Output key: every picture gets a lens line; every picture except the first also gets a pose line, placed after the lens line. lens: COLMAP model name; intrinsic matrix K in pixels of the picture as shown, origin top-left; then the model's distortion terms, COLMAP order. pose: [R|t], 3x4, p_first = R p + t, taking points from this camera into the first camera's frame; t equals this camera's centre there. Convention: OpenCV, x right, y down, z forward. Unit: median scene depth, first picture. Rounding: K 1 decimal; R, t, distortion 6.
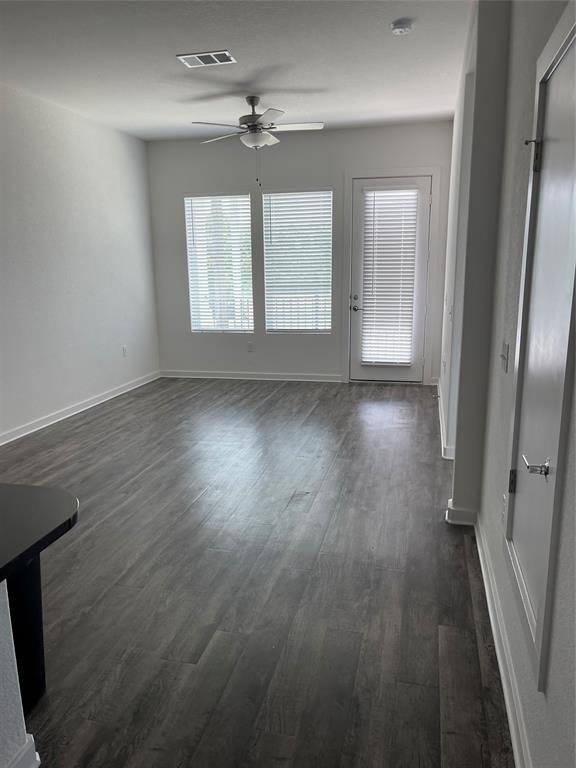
lens RADIAL K [[583.2, 0, 288.0], [0, 583.2, 384.0], [0, 0, 1]] dist [0.085774, -0.089759]
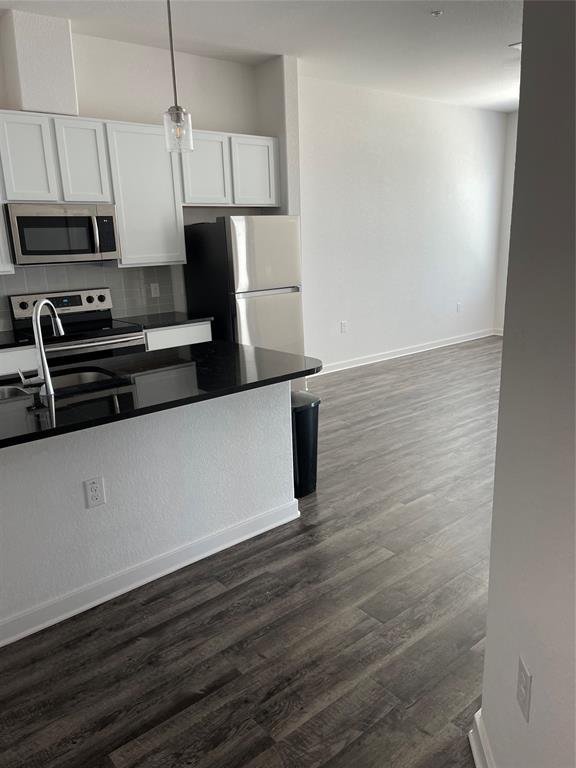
lens RADIAL K [[583.2, 0, 288.0], [0, 583.2, 384.0], [0, 0, 1]] dist [0.085774, -0.089759]
pose [[0.804710, 0.131188, -0.578992, 0.254921], [-0.099263, 0.991282, 0.086644, 0.047253], [0.585310, -0.012250, 0.810717, -0.216759]]
